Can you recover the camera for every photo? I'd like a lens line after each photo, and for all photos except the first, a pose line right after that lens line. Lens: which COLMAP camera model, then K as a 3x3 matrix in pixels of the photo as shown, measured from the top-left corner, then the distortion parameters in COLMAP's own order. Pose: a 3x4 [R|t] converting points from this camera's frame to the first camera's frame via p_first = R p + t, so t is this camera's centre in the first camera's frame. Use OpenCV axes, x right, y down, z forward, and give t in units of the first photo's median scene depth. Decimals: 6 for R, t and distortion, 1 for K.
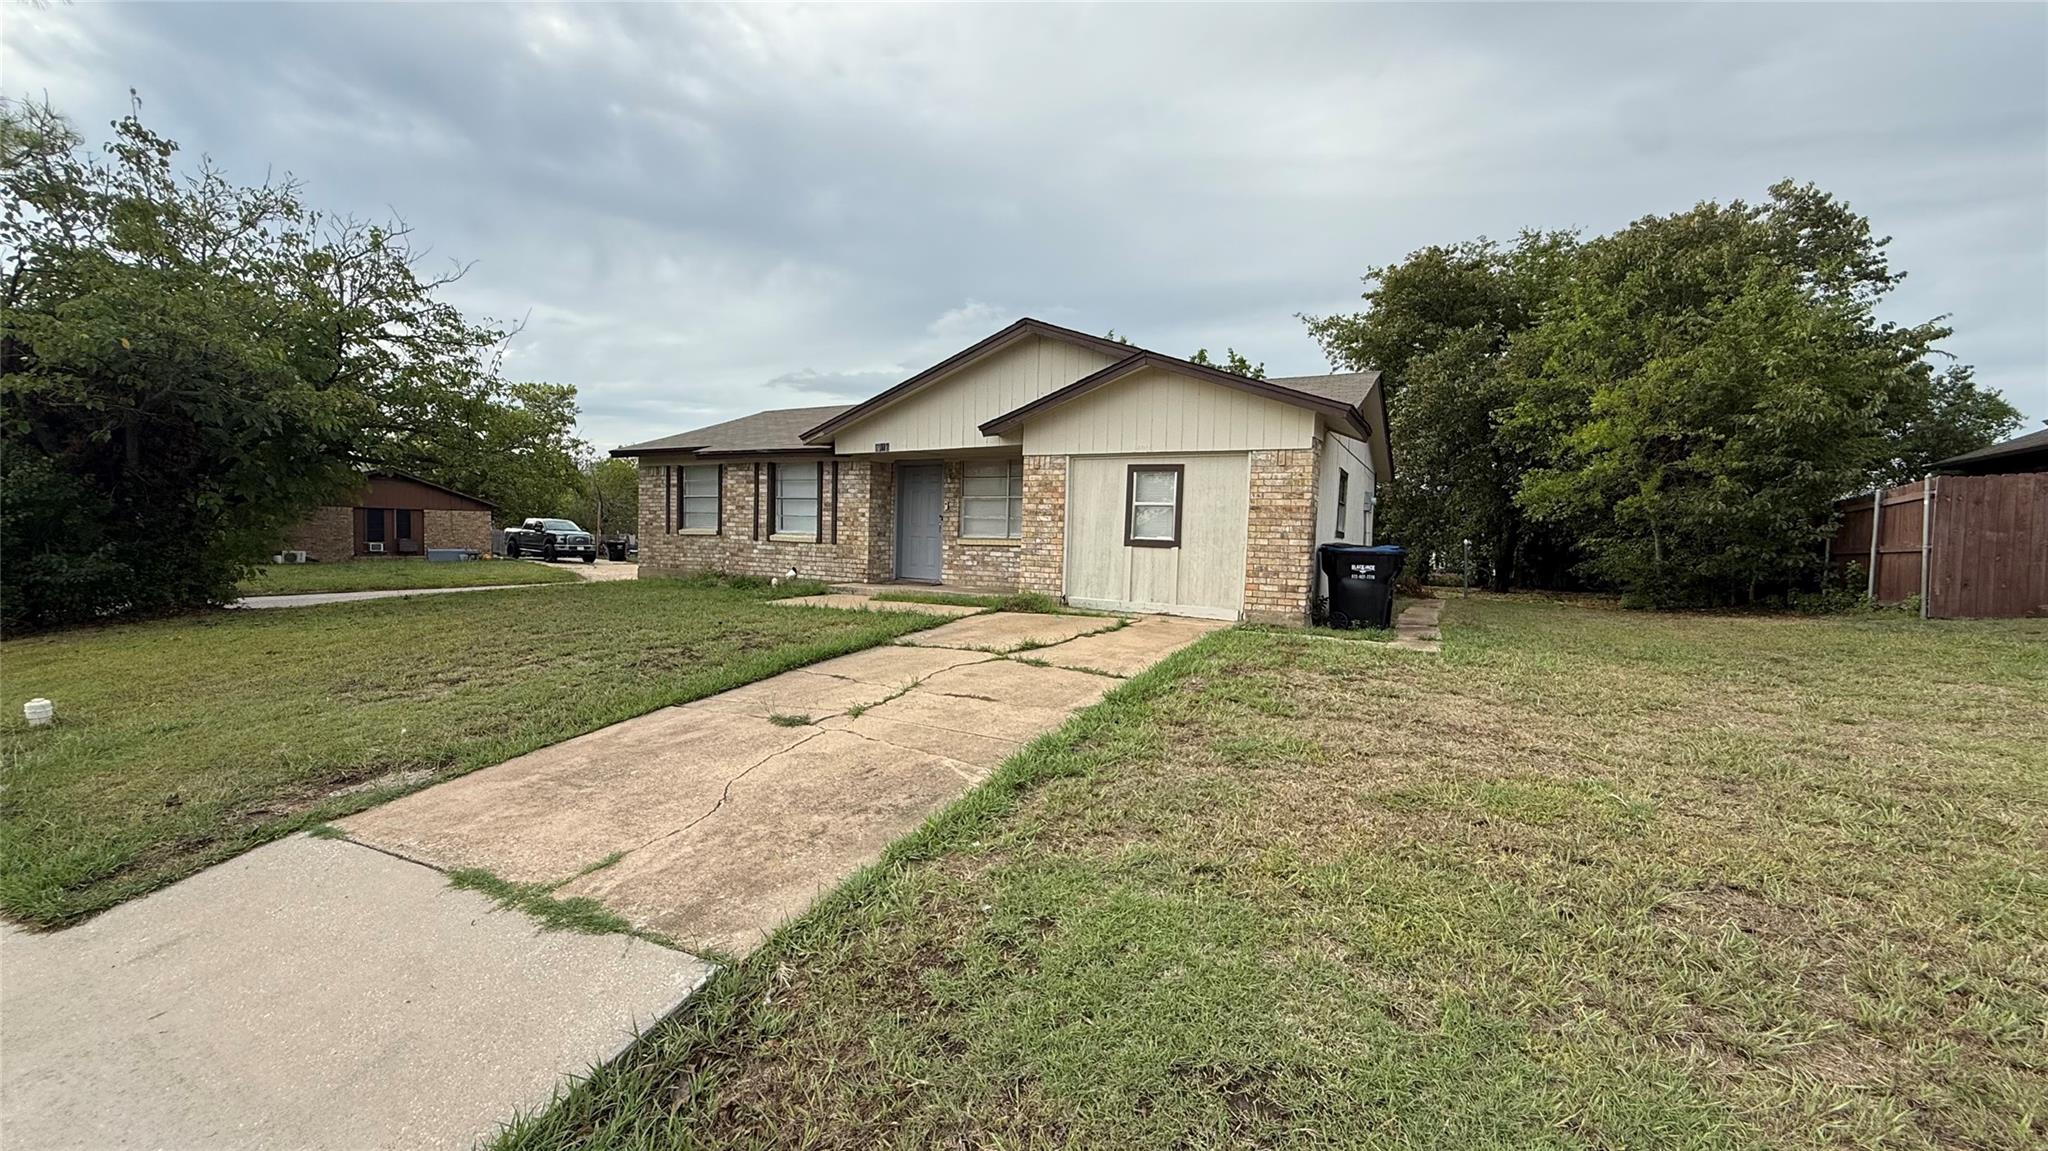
lens RADIAL K [[820.8, 0, 1026.2], [0, 820.8, 570.6], [0, 0, 1]] dist [0.000295, -0.000055]
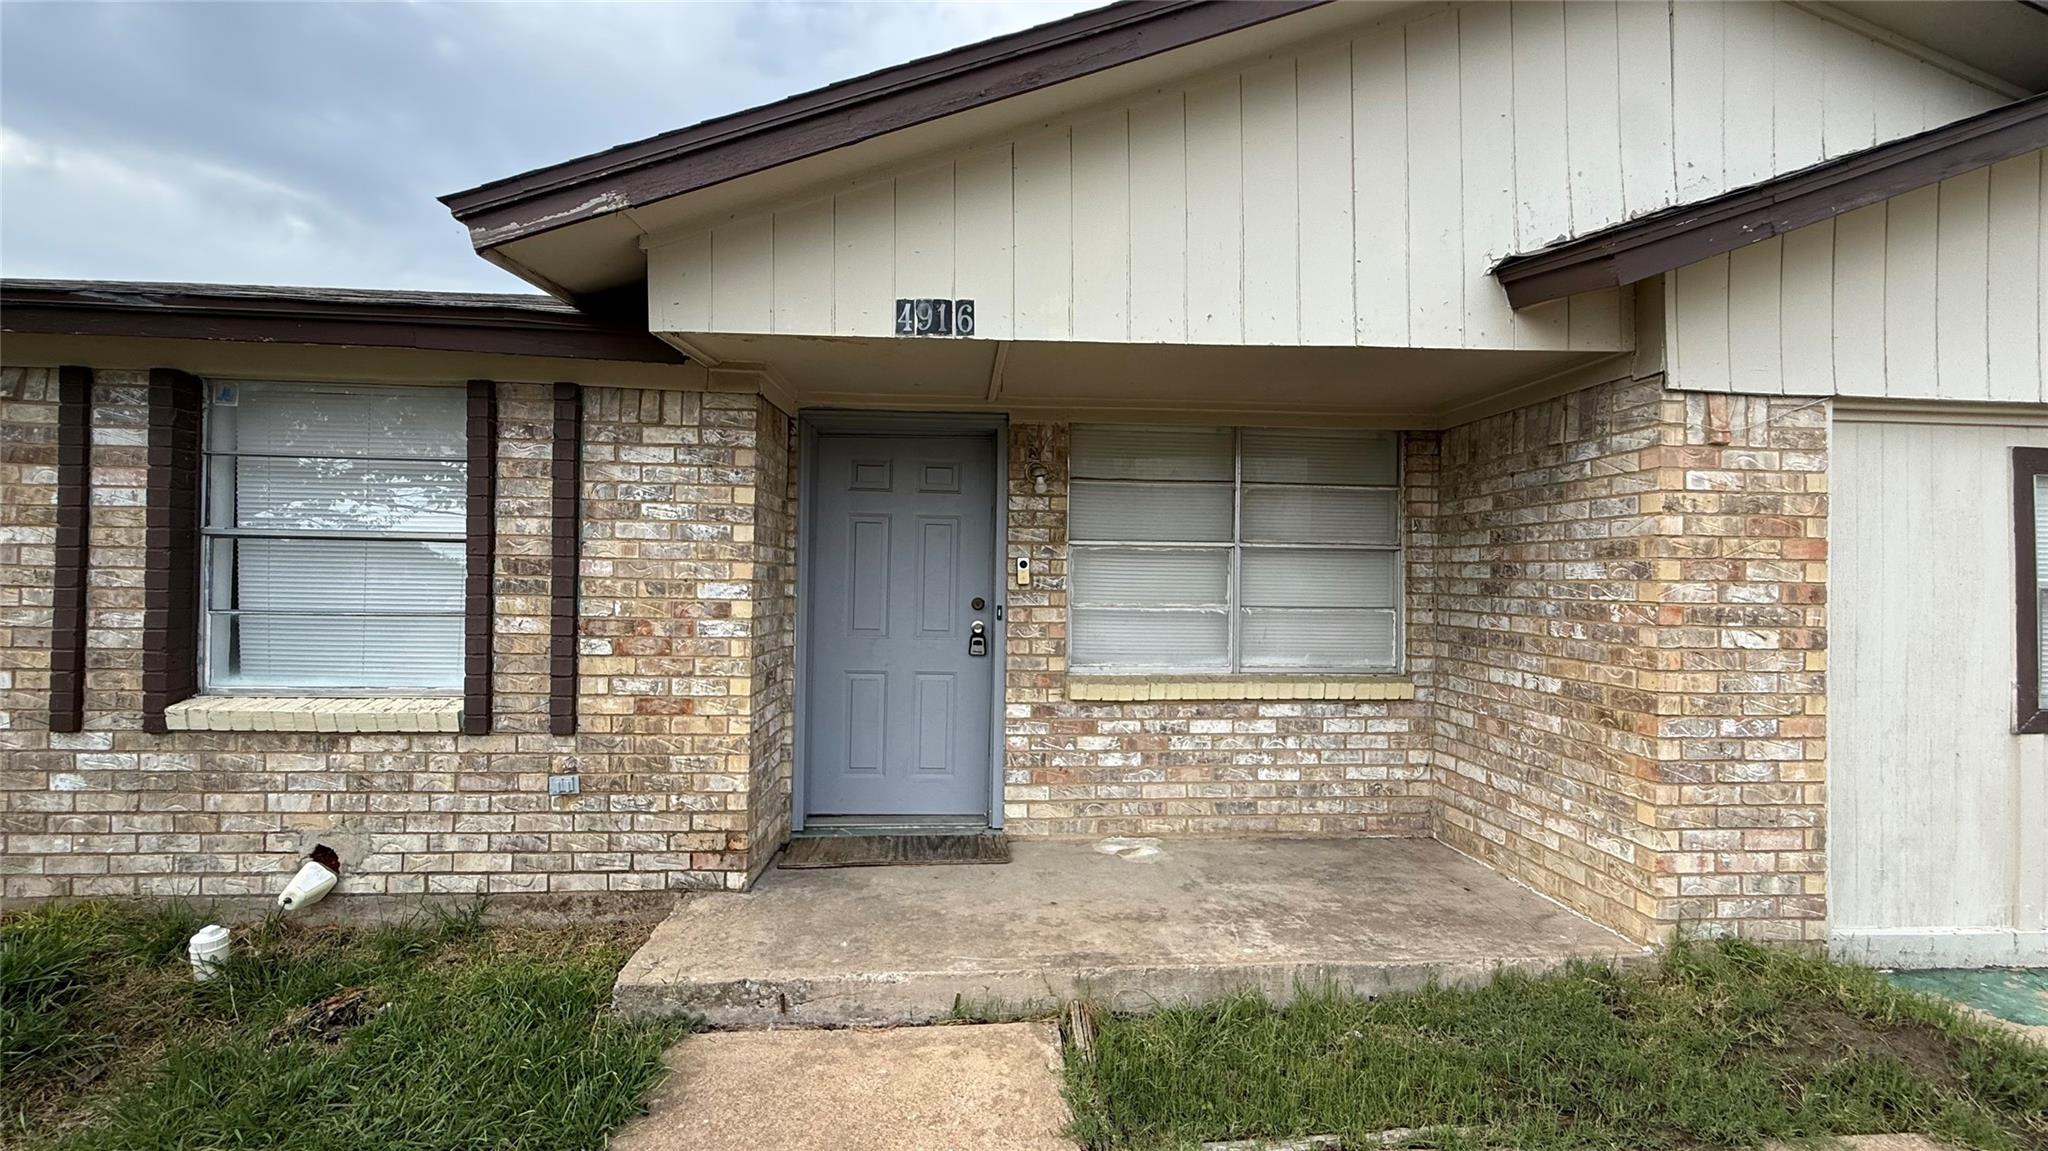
lens RADIAL K [[820.8, 0, 1028.9], [0, 820.8, 575.1], [0, 0, 1]] dist [0.000295, -0.000055]
pose [[0.844837, -0.010335, 0.534924, -0.252236], [0.031283, 0.999057, -0.030104, -0.068205], [-0.534109, 0.042167, 0.844364, 0.744238]]
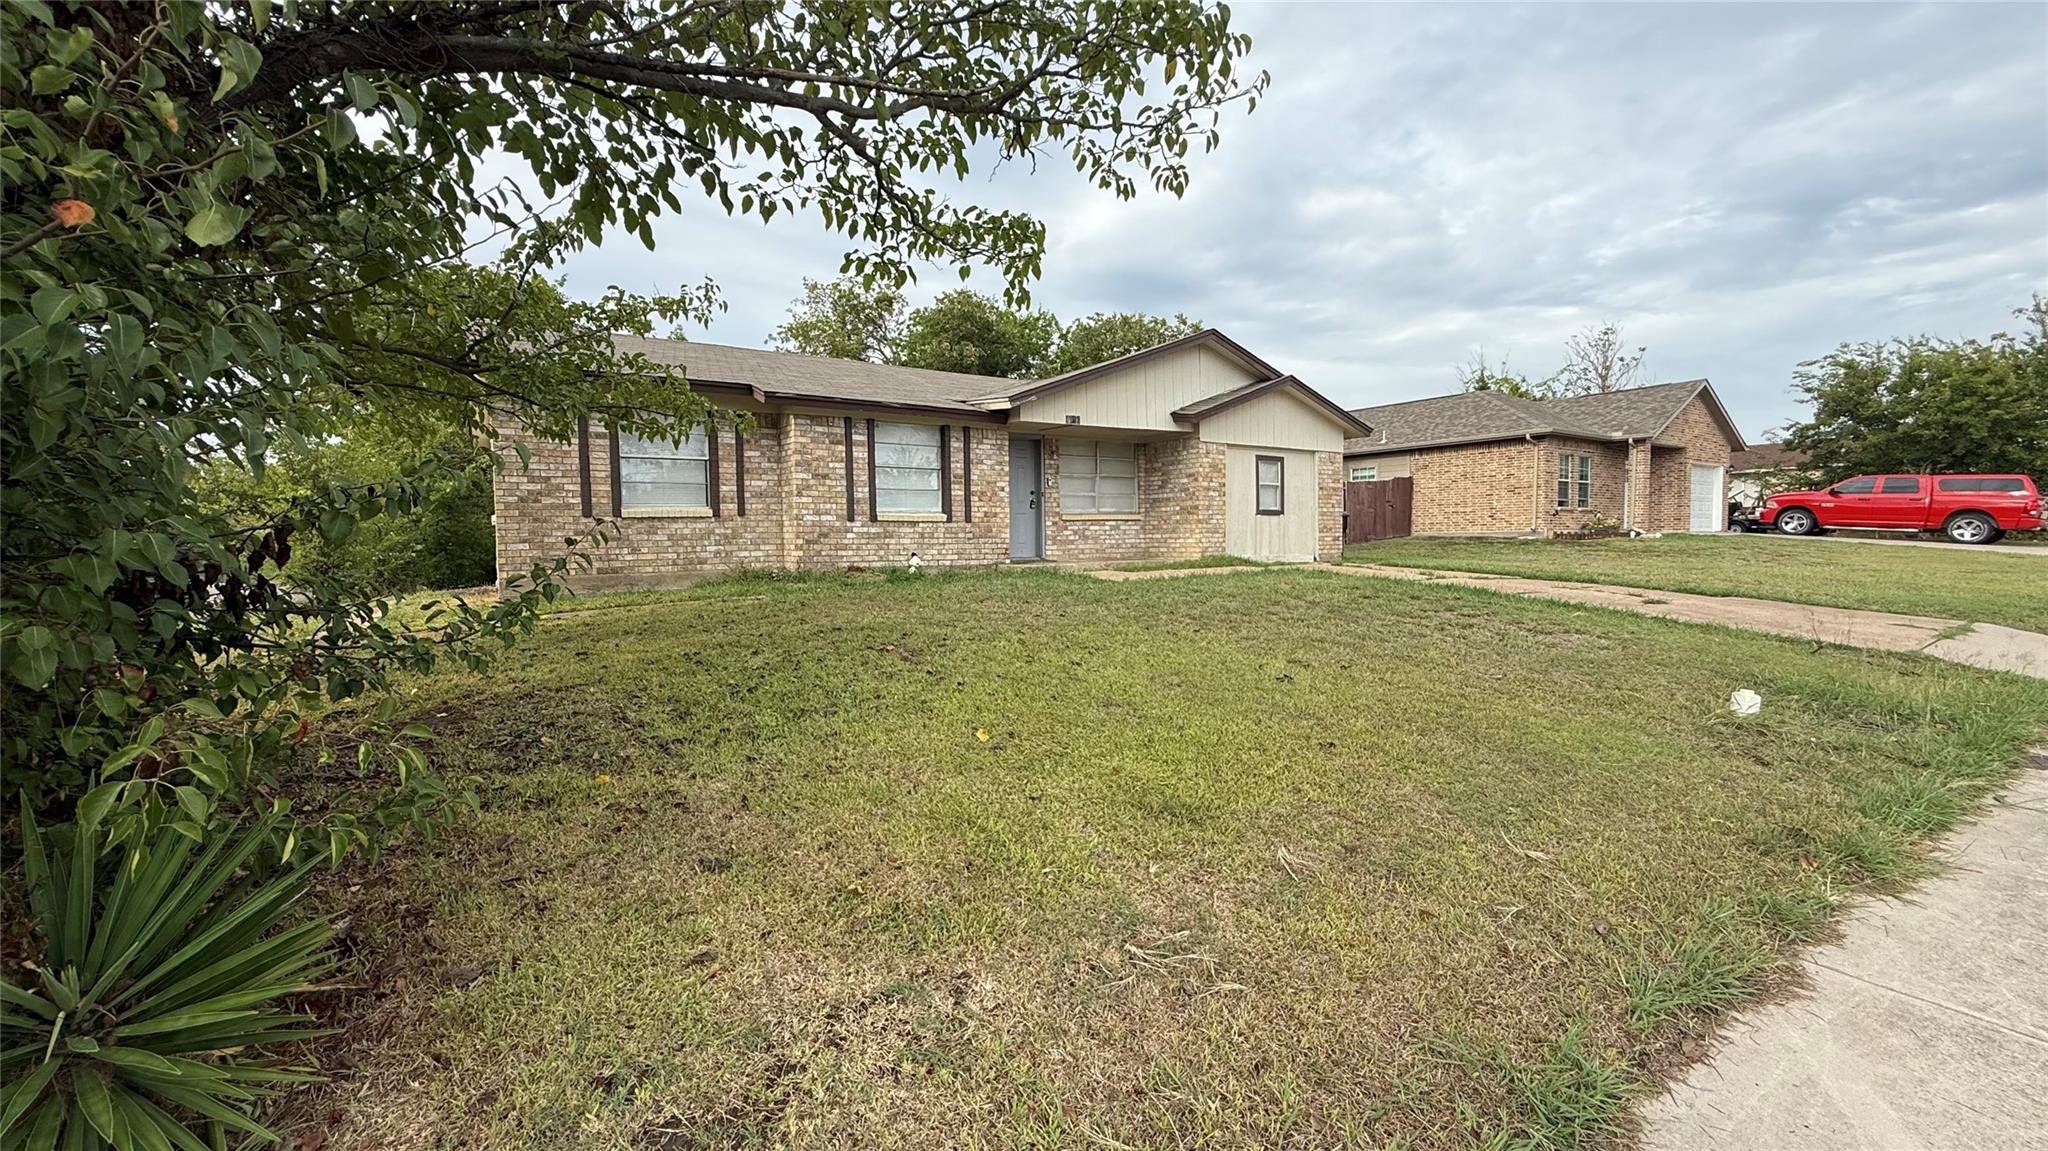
lens RADIAL K [[820.8, 0, 1032.5], [0, 820.8, 589.0], [0, 0, 1]] dist [0.000295, -0.000055]
pose [[0.478028, -0.082390, 0.874472, -0.993990], [0.064151, 0.996207, 0.058791, -0.008629], [-0.875999, 0.027994, 0.481500, 0.532898]]
